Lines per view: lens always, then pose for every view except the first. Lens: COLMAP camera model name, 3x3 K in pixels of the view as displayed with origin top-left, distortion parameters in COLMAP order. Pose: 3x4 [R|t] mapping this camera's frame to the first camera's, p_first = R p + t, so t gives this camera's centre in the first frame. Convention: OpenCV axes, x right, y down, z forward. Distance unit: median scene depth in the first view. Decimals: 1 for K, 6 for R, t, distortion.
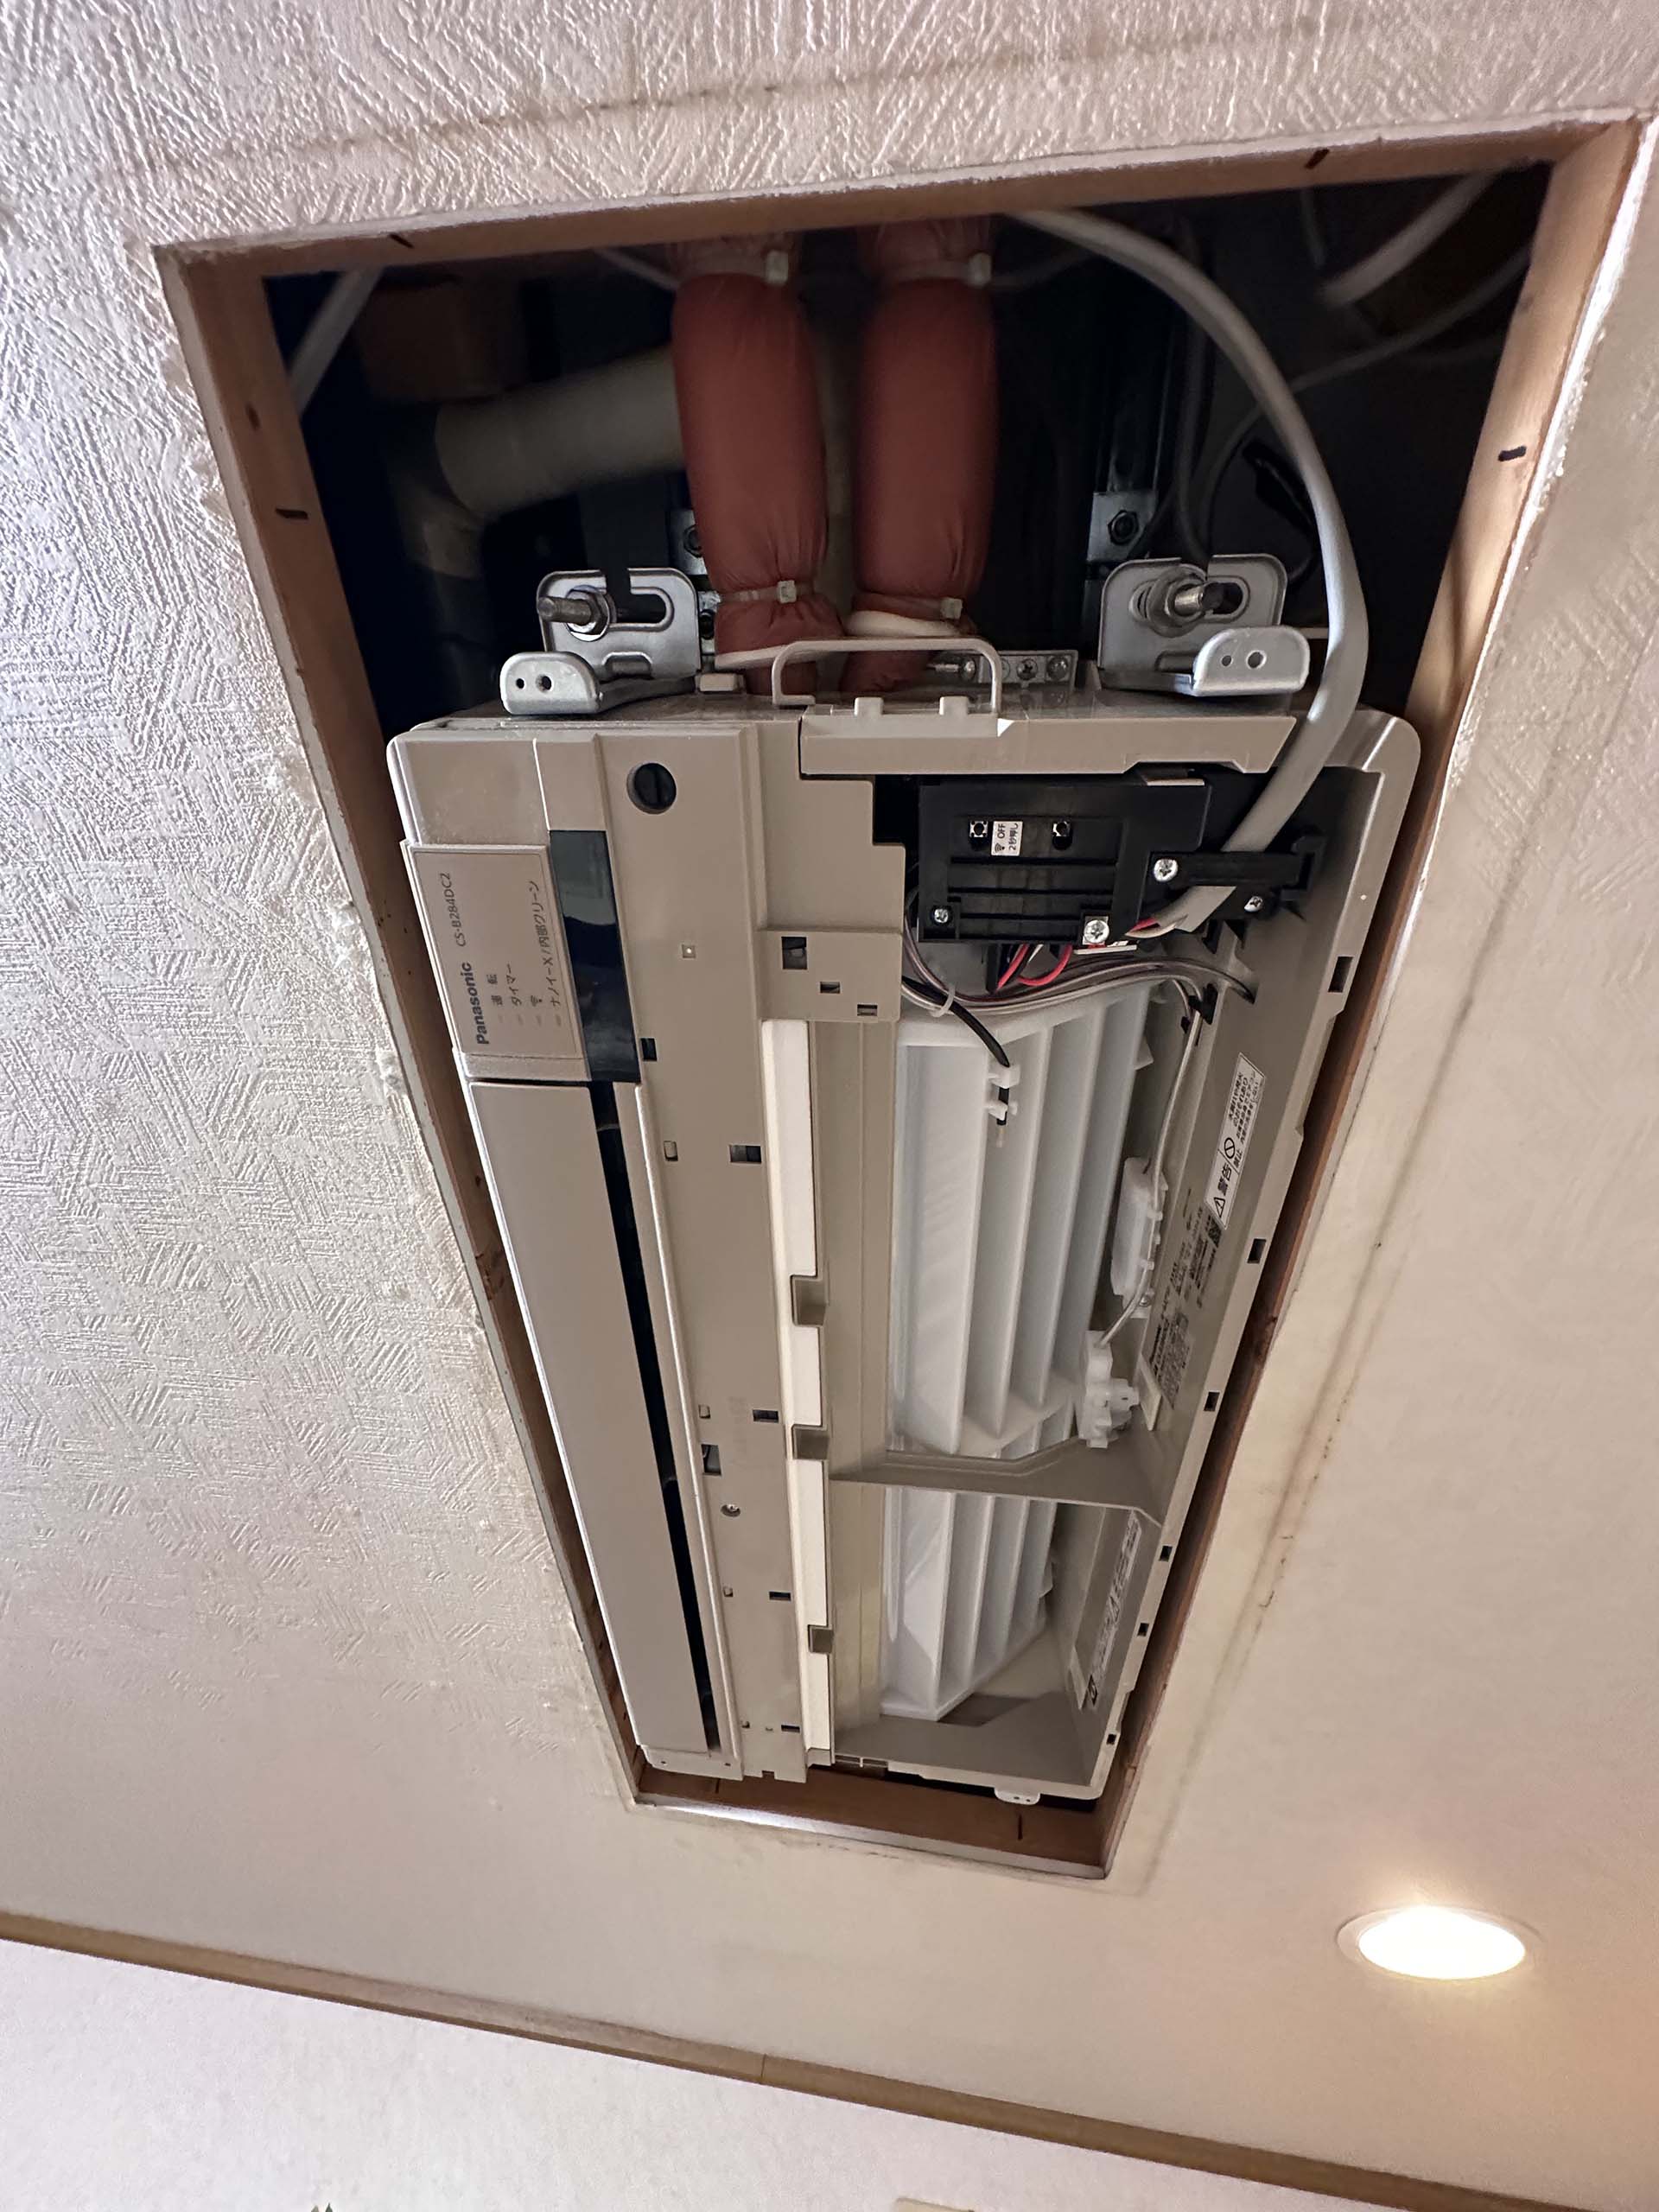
lens RADIAL K [[876.0, 0, 820.5], [0, 876.0, 1101.9], [0, 0, 1]] dist [-0.000349, 0.000233]
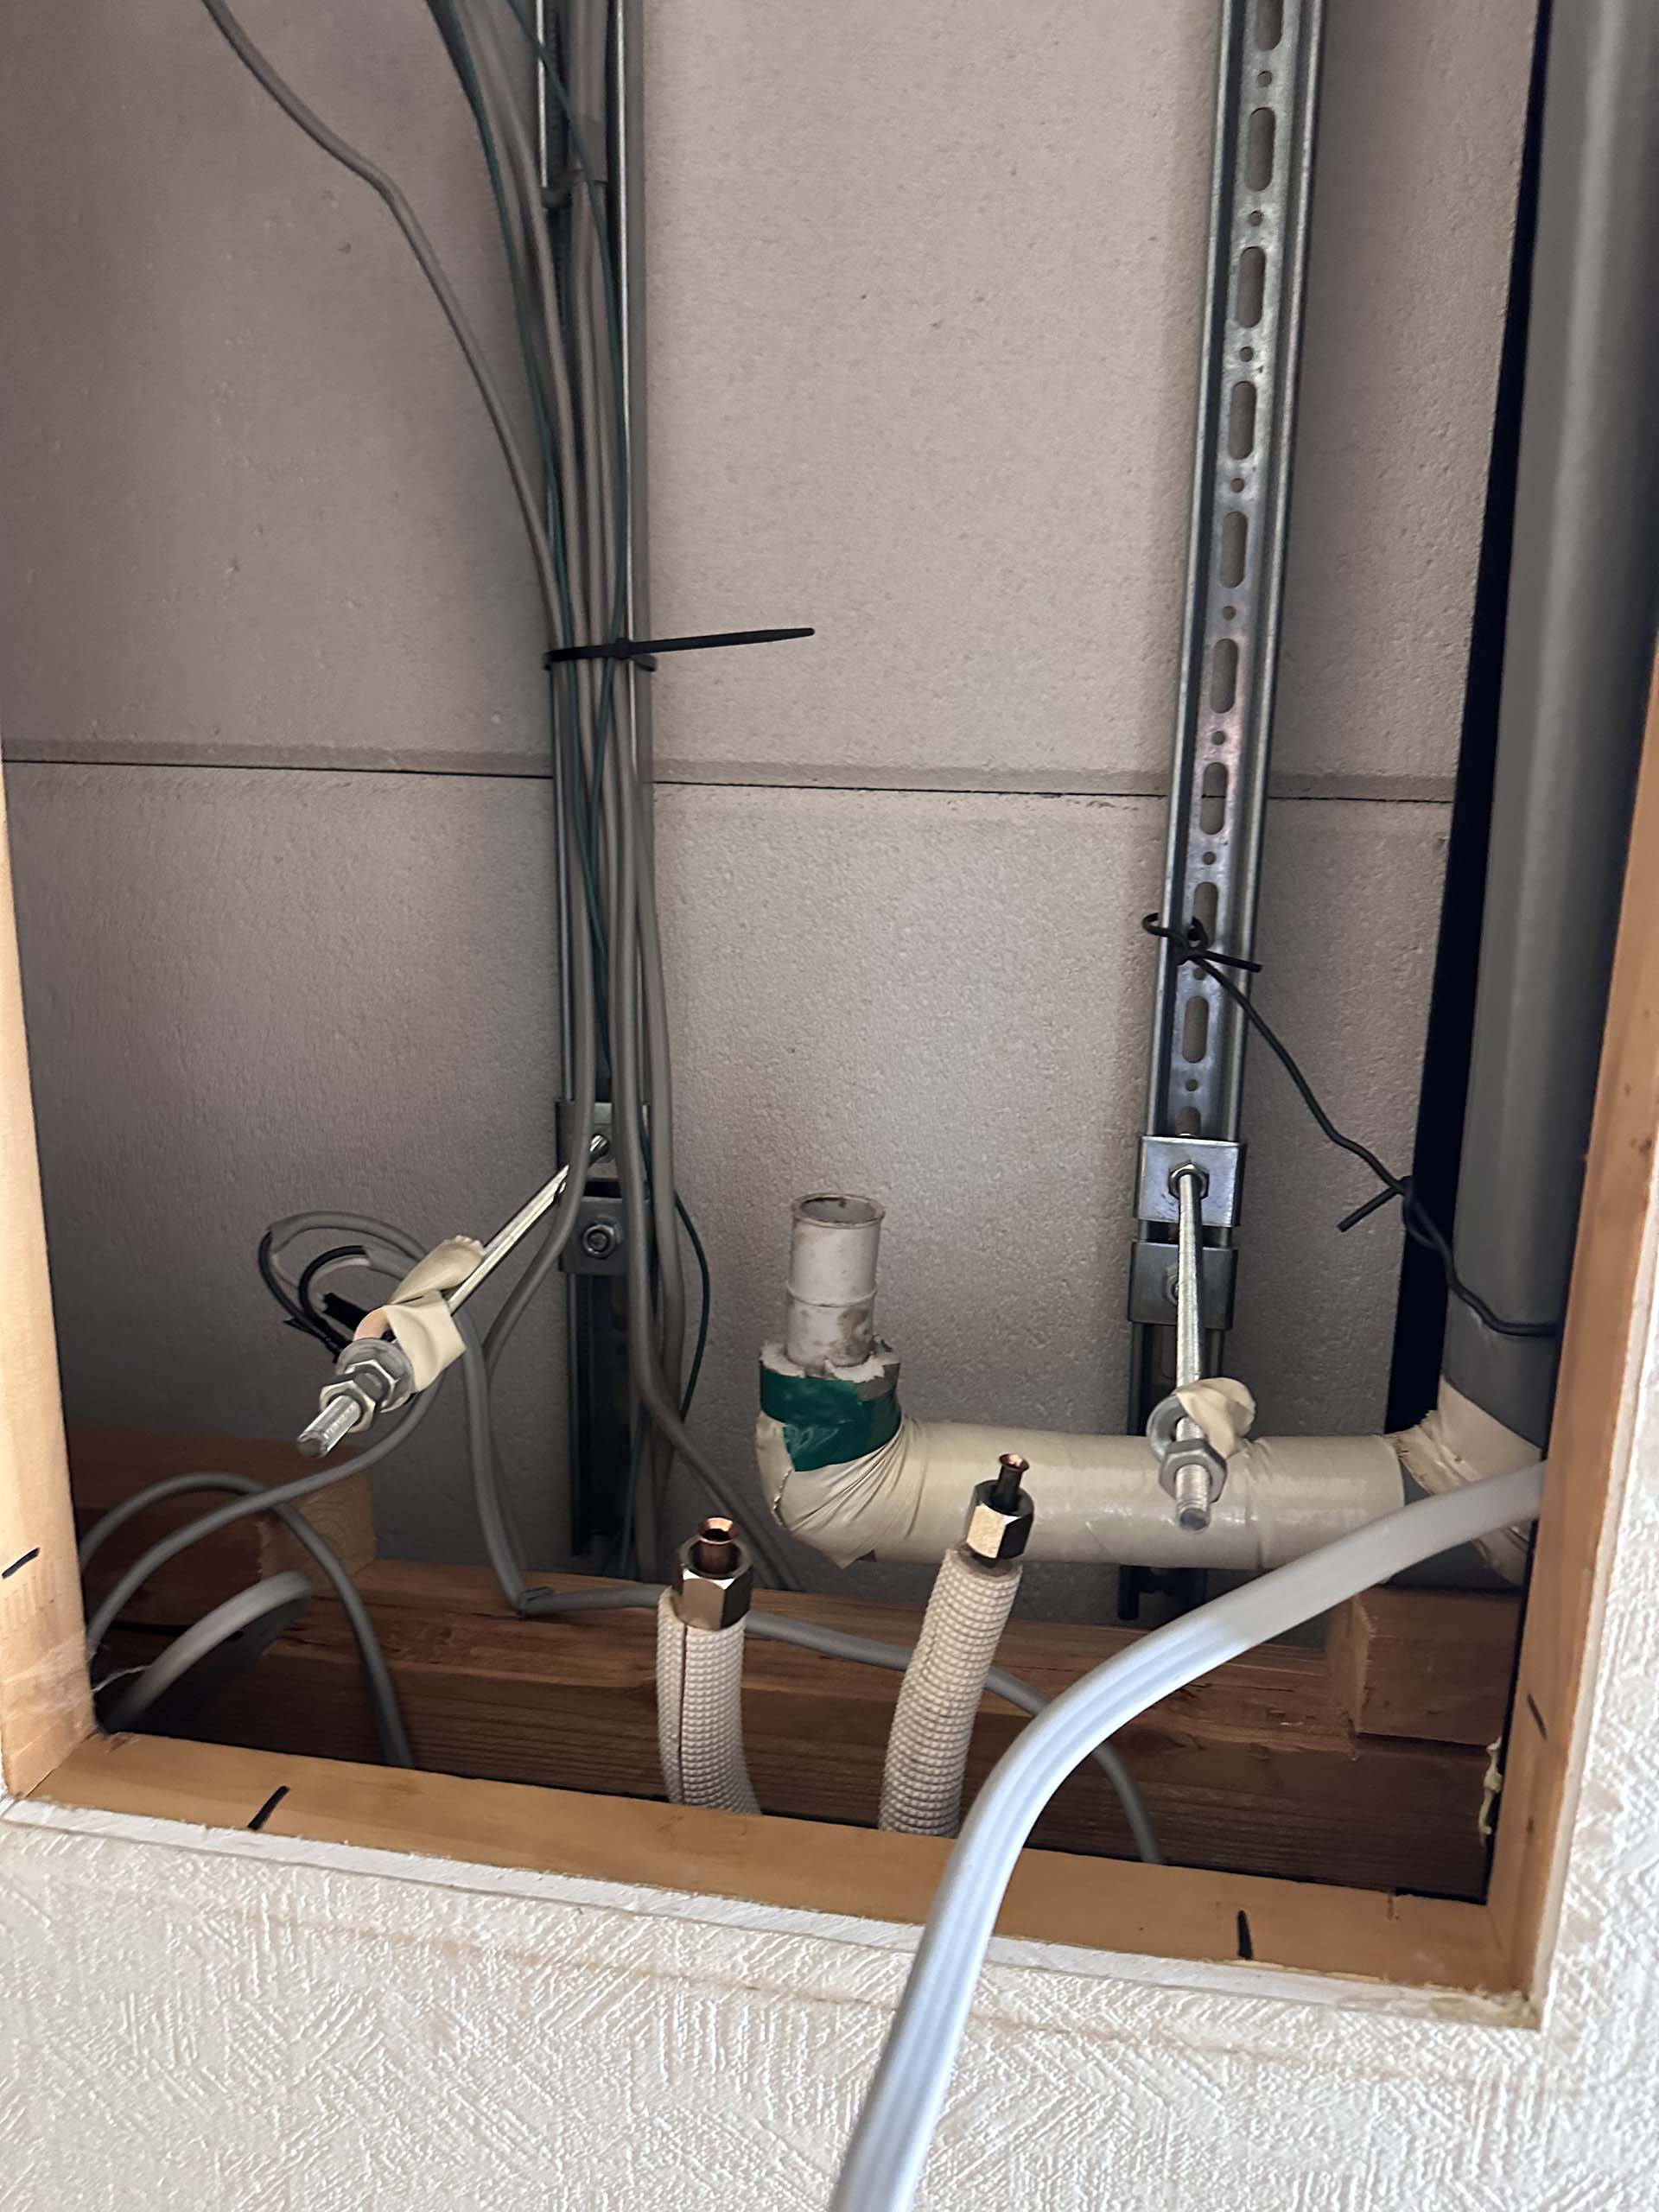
lens RADIAL K [[1579.5, 0, 834.9], [0, 1579.5, 1109.2], [0, 0, 1]] dist [0.023297, -0.036360]
pose [[-0.954444, -0.117515, 0.274275, -0.316098], [-0.102301, -0.734603, -0.670741, 0.466446], [0.280305, -0.668243, 0.689116, 0.275968]]
